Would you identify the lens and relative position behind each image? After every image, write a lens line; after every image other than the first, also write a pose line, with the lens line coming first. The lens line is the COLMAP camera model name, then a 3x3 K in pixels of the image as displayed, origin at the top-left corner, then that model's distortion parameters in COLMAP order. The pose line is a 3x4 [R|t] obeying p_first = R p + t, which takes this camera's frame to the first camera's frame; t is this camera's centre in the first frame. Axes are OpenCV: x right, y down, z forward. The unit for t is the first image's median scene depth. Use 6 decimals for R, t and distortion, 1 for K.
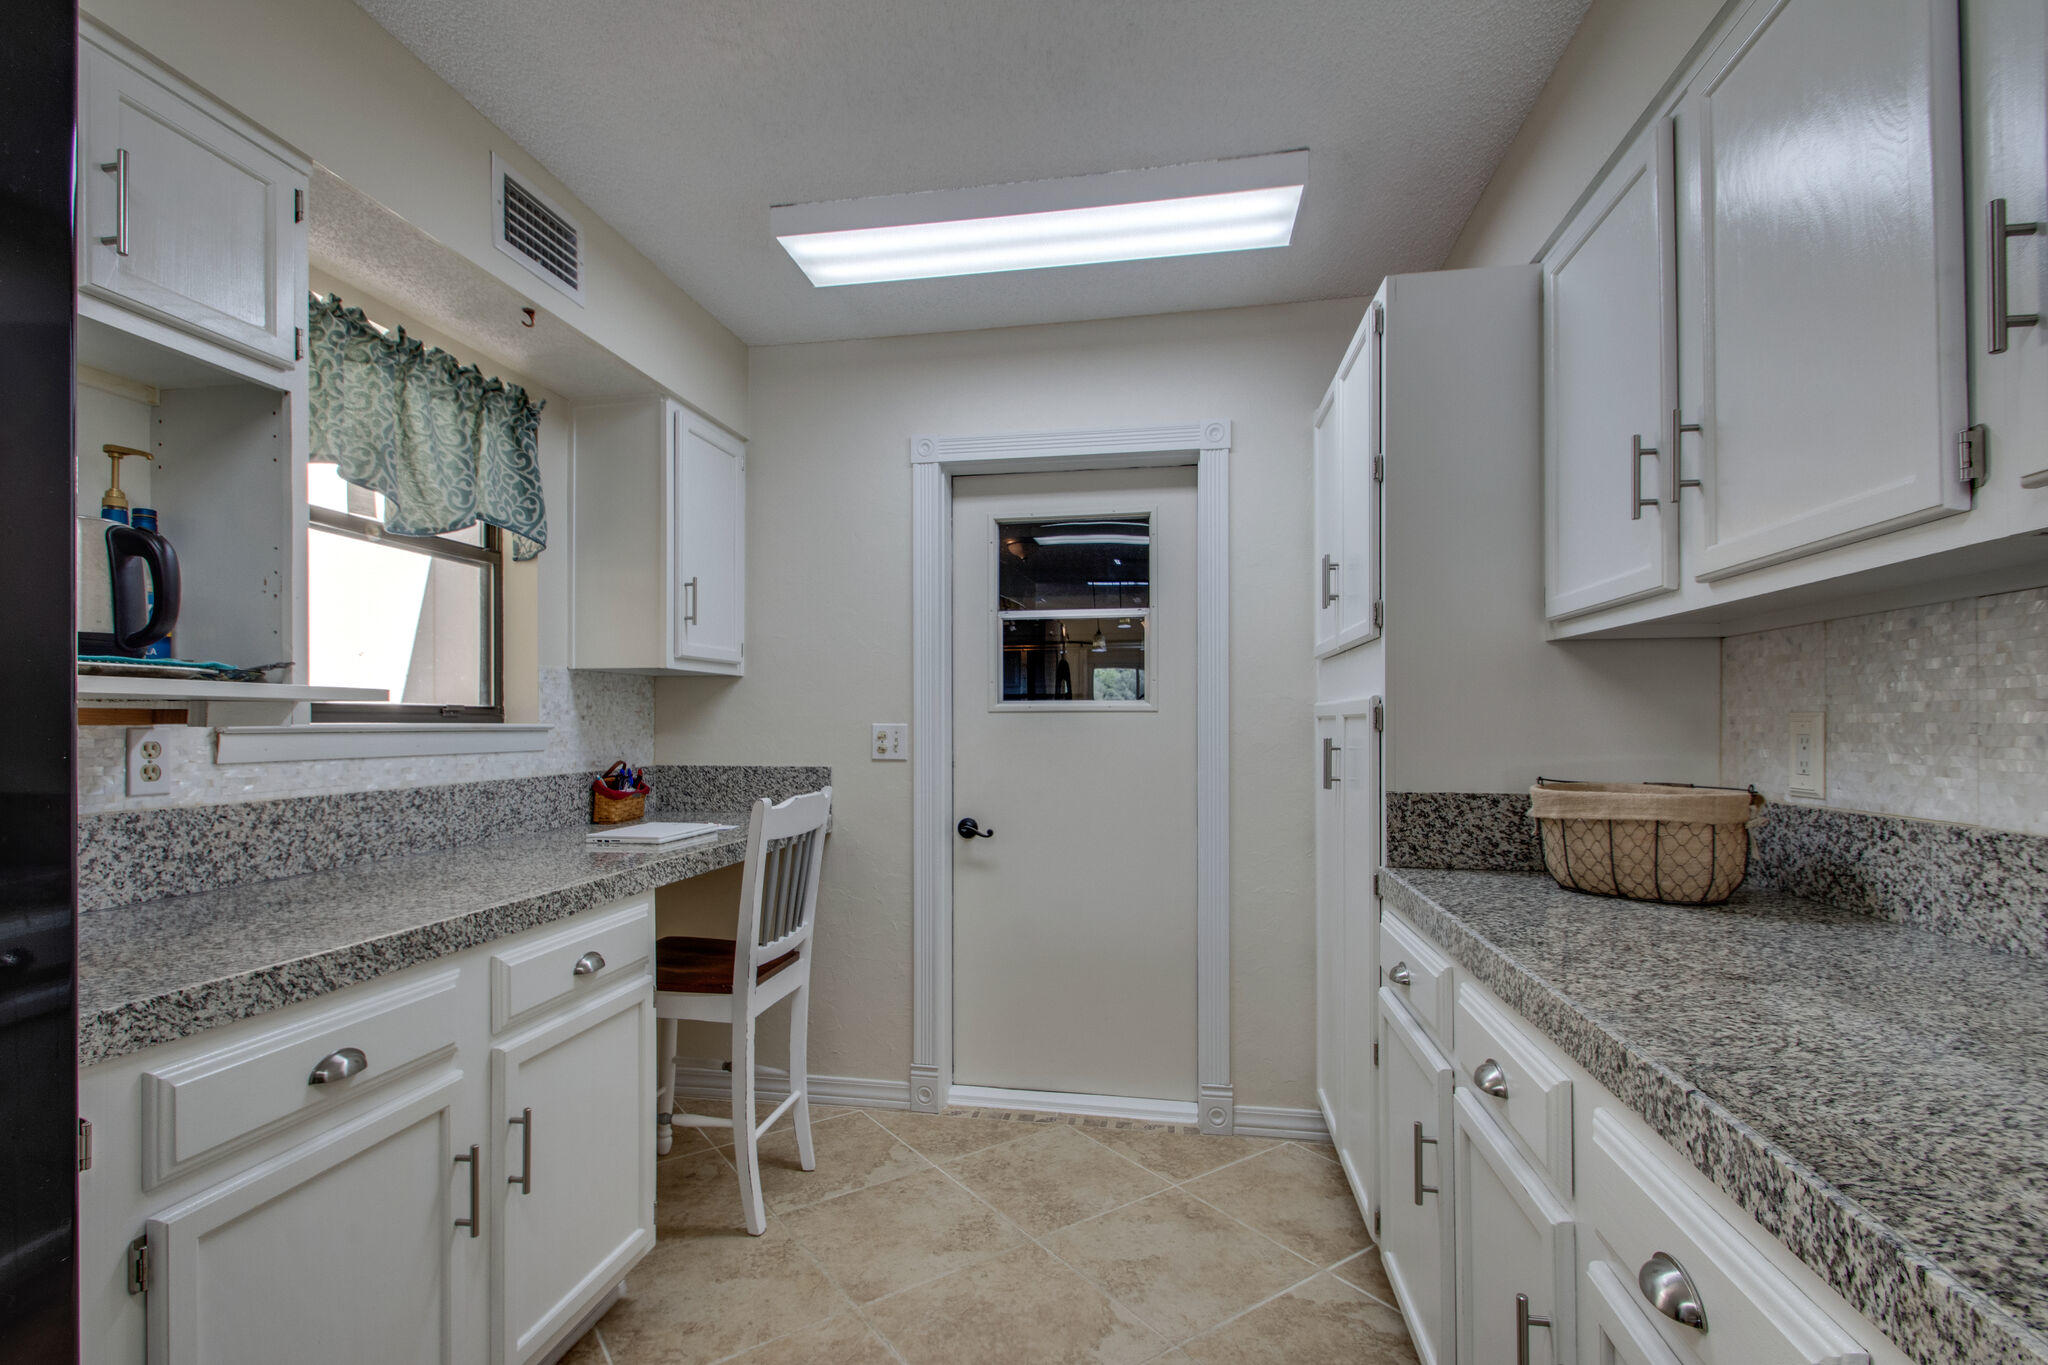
lens RADIAL K [[950.8, 0, 1010.6], [0, 950.8, 718.7], [0, 0, 1]] dist [0.021708, -0.013005]
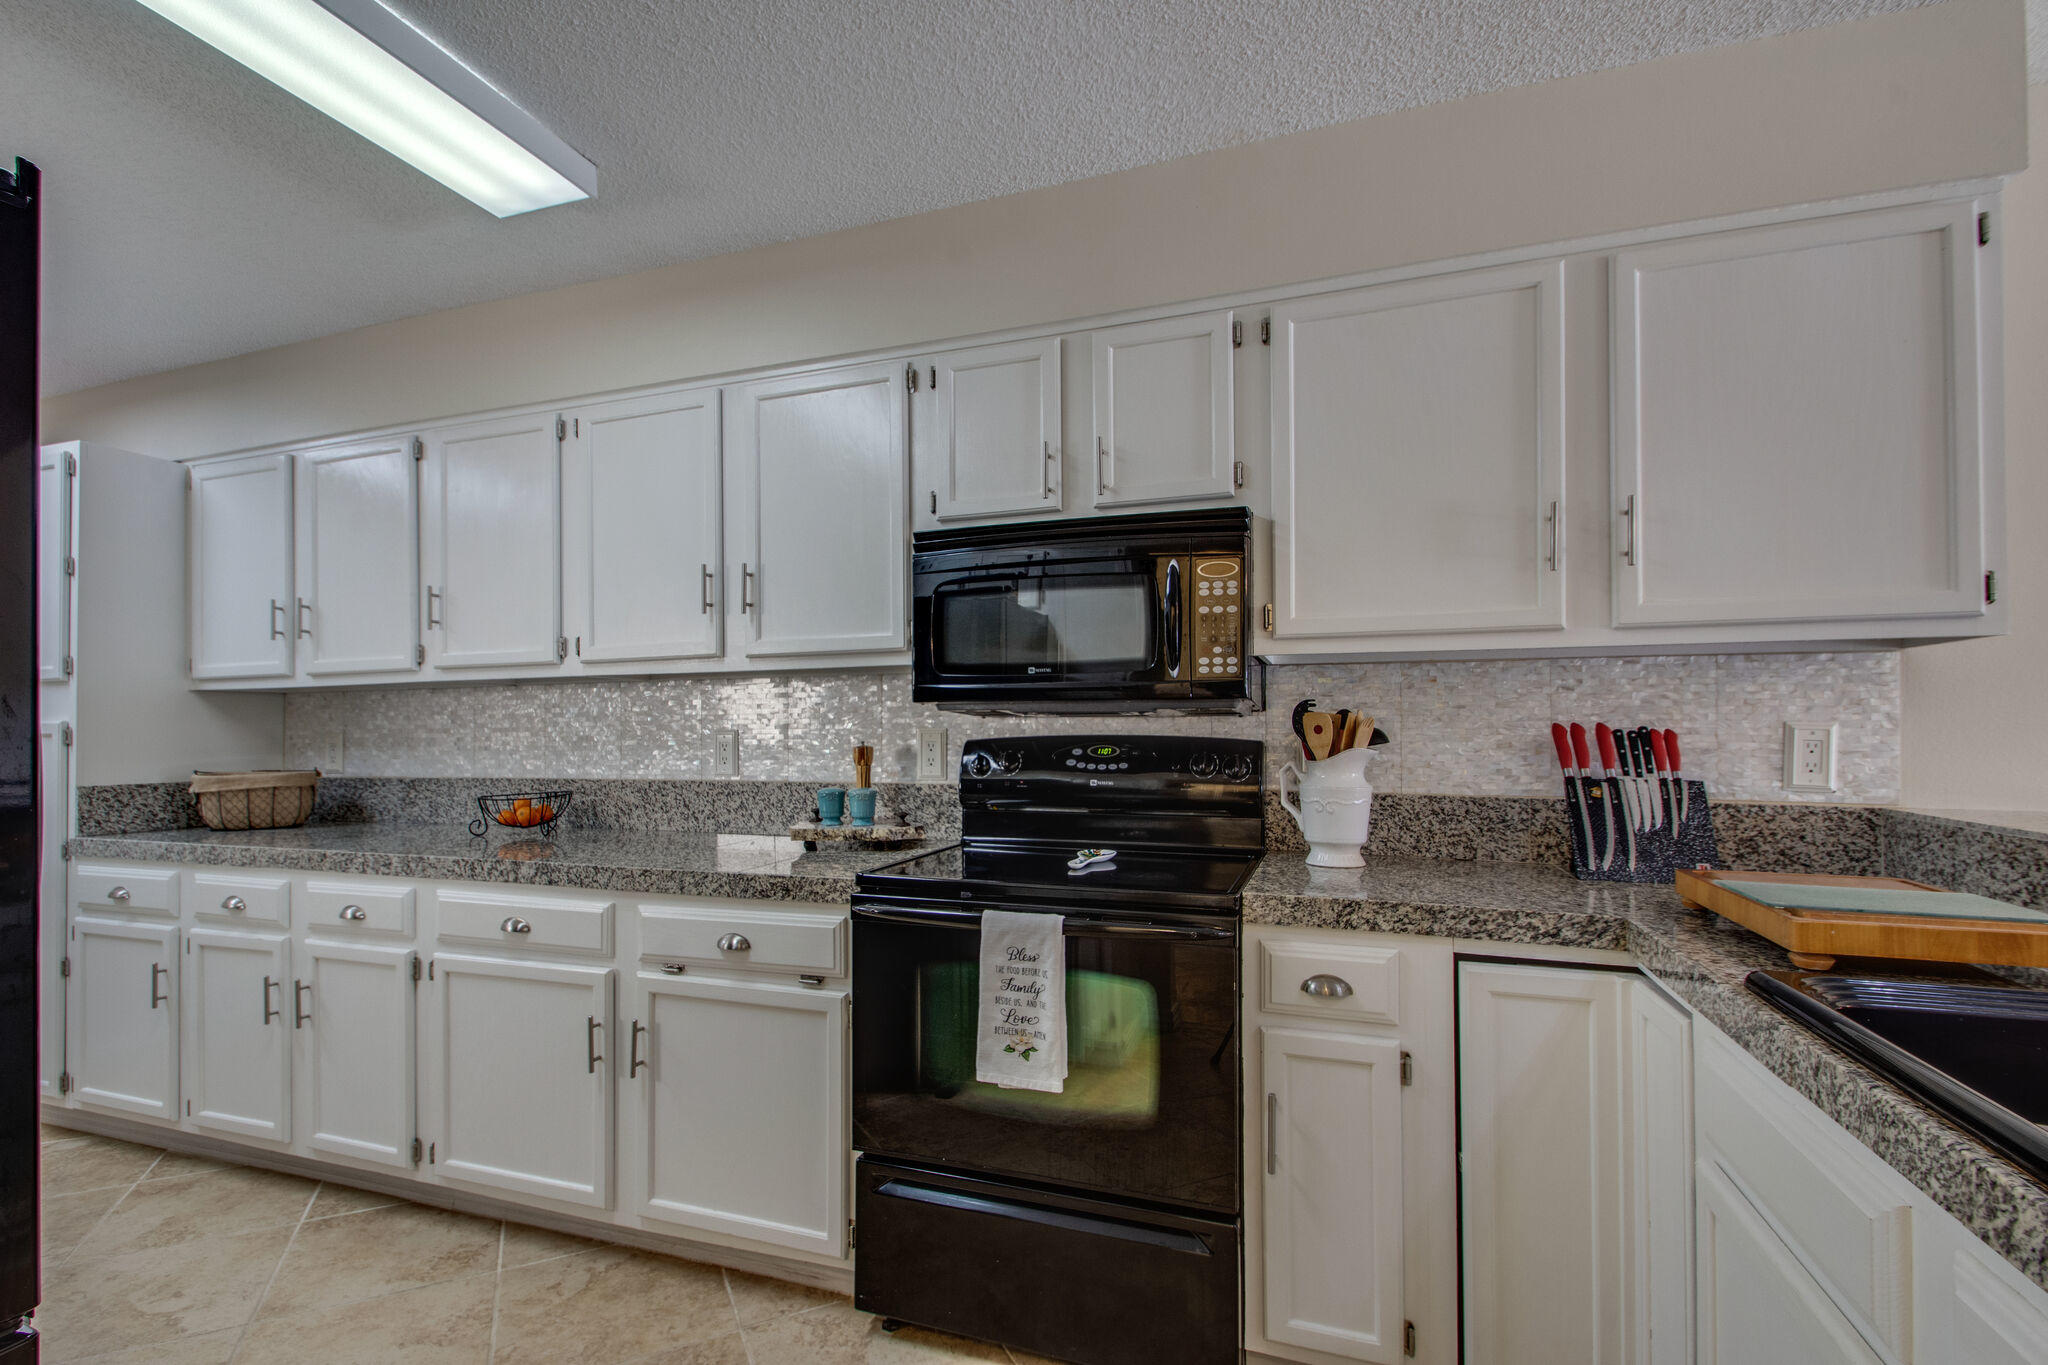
lens RADIAL K [[950.8, 0, 1010.6], [0, 950.8, 718.7], [0, 0, 1]] dist [0.021708, -0.013005]
pose [[0.156739, 0.013264, 0.987551, -1.067120], [0.004460, 0.999890, -0.014137, -0.001945], [-0.987630, 0.006620, 0.156662, -0.839897]]
